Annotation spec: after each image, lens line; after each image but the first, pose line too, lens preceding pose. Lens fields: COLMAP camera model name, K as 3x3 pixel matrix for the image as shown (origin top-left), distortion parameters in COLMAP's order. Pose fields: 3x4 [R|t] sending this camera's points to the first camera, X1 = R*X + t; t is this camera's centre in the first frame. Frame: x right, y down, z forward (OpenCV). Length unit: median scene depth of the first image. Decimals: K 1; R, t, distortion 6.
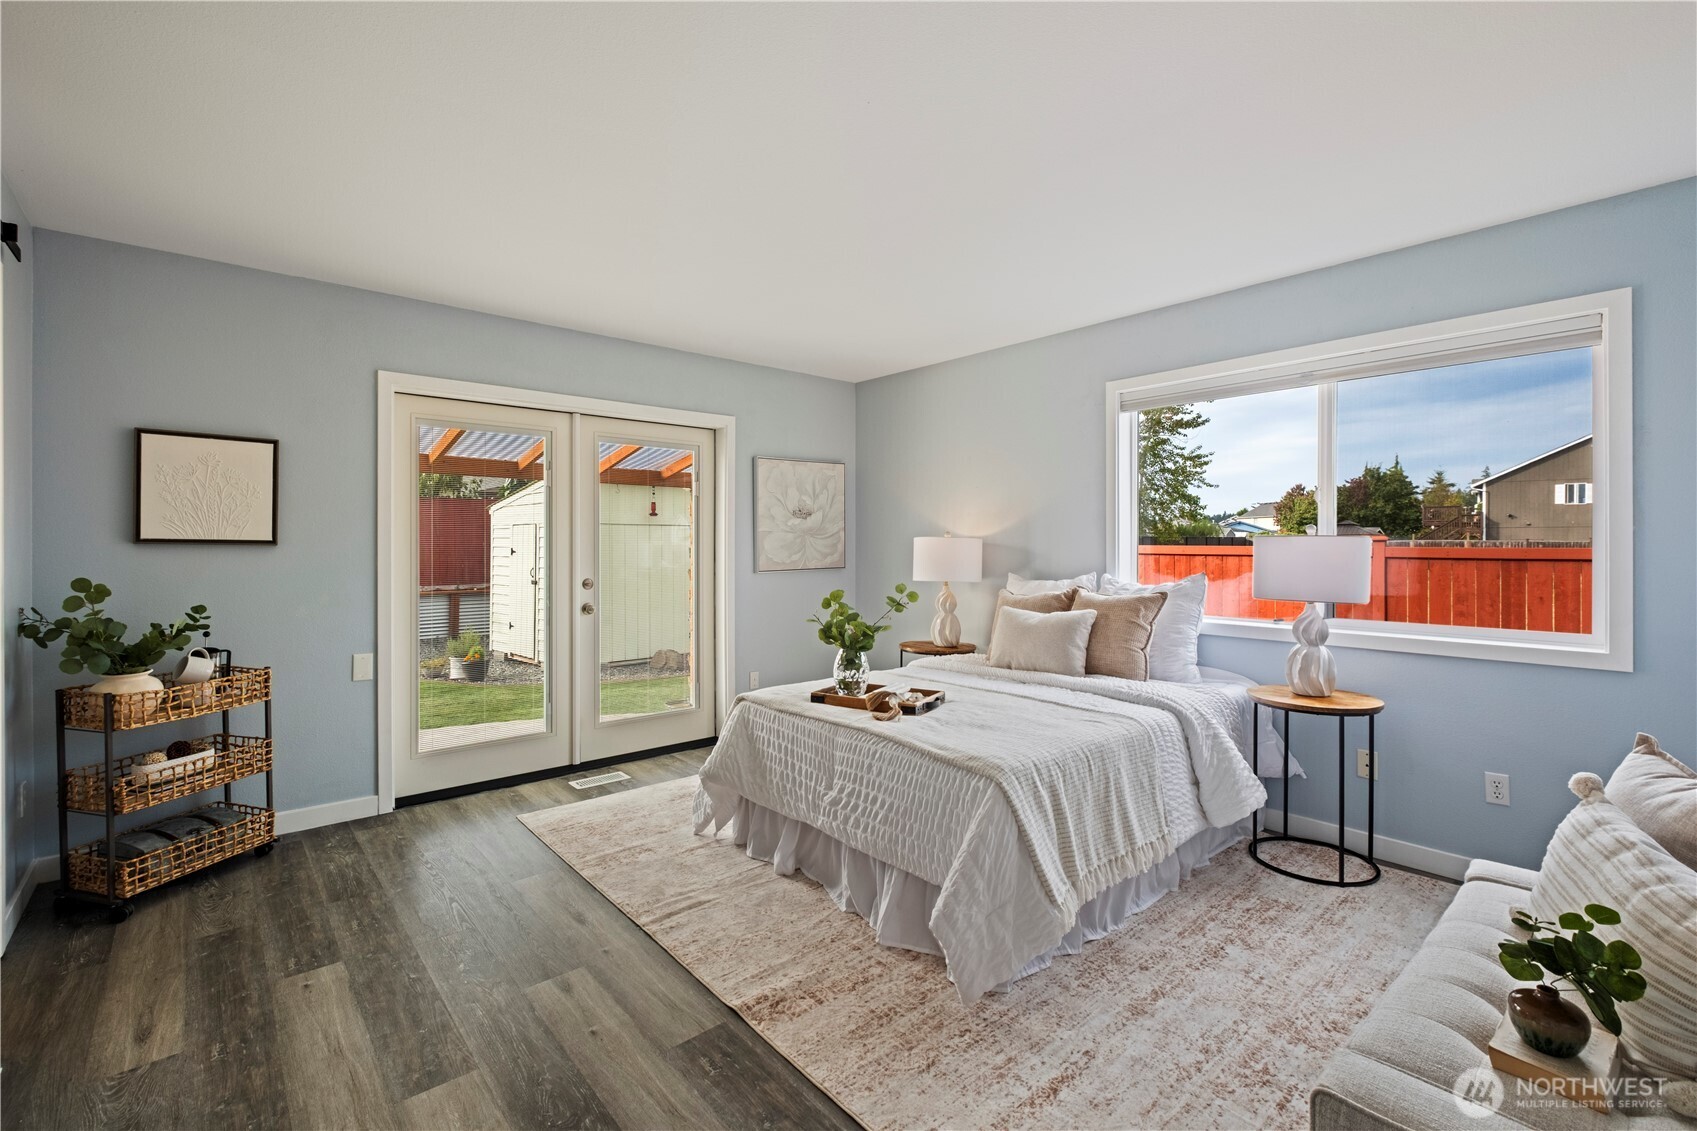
lens RADIAL K [[738.9, 0, 849.4], [0, 738.9, 551.8], [0, 0, 1]] dist [-0.001217, -0.003632]
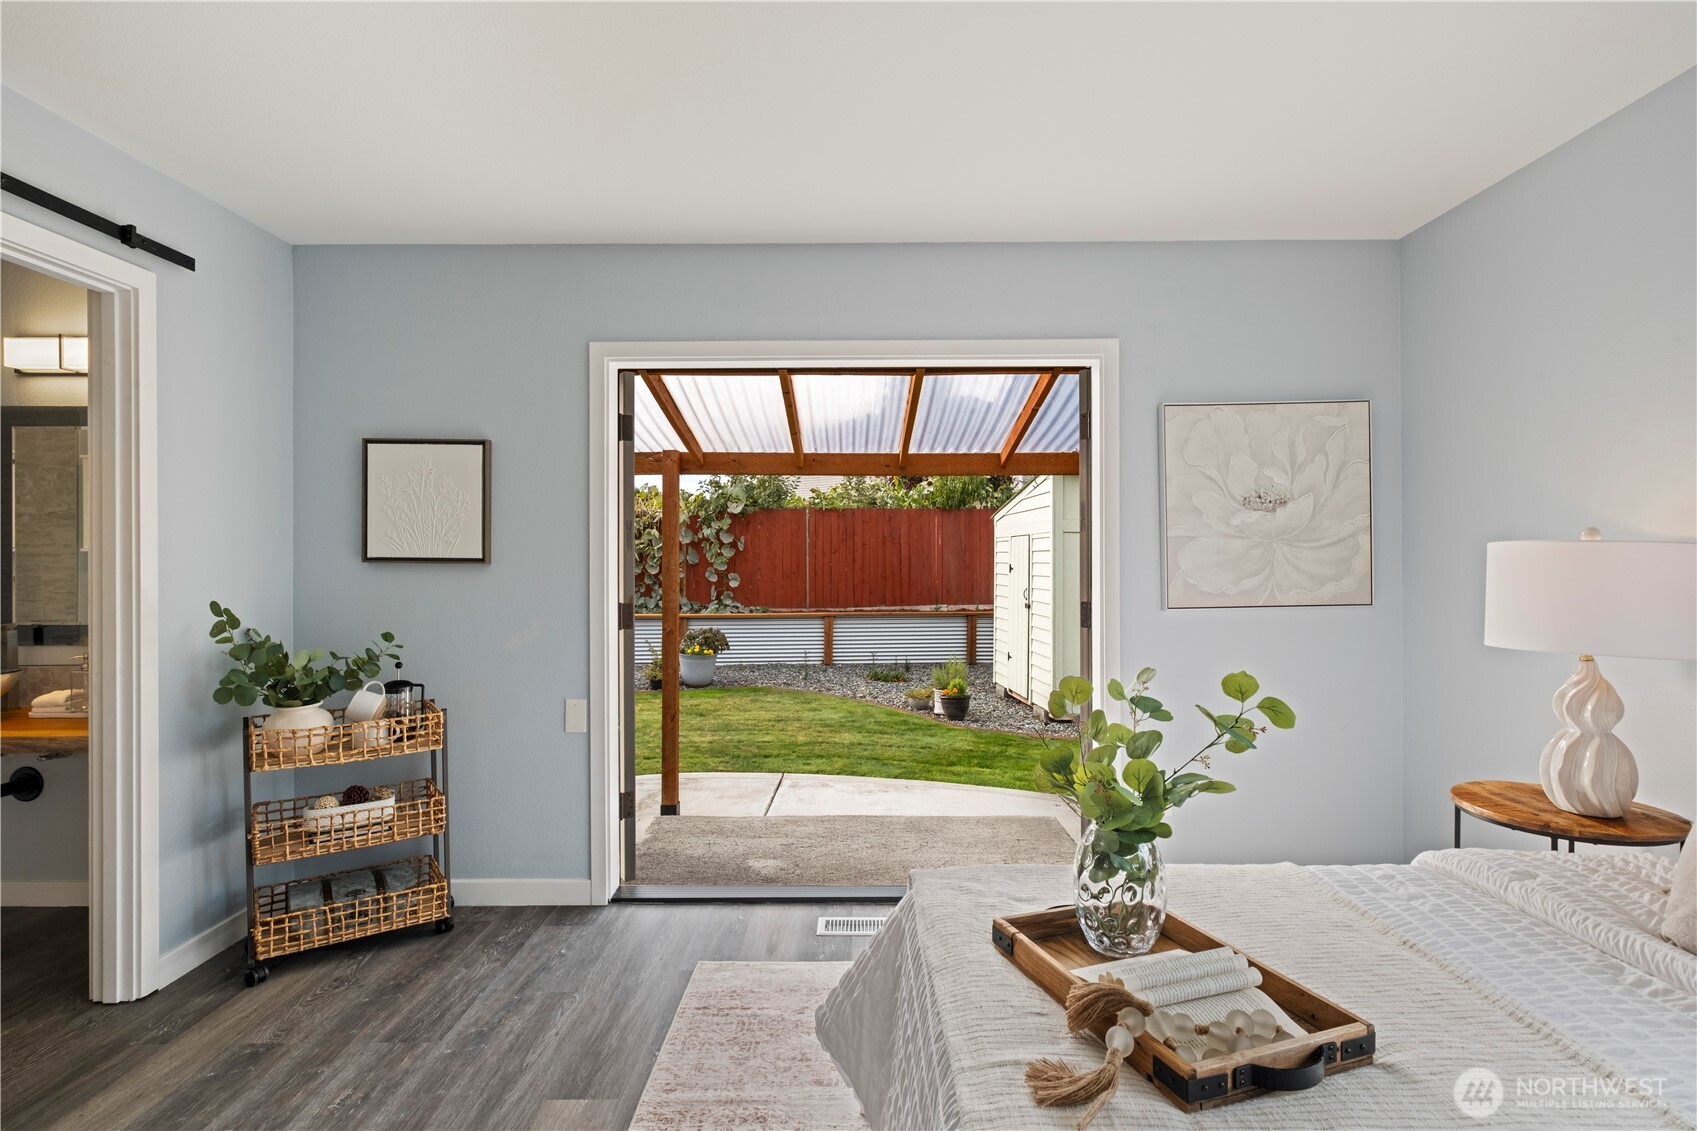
lens RADIAL K [[817.4, 0, 922.2], [0, 817.4, 555.1], [0, 0, 1]] dist [-0.008521, -0.000533]
pose [[0.754277, -0.006937, -0.656519, 0.219924], [-0.002319, 0.999910, -0.013230, -0.007548], [0.656552, 0.011502, 0.754193, 0.626226]]
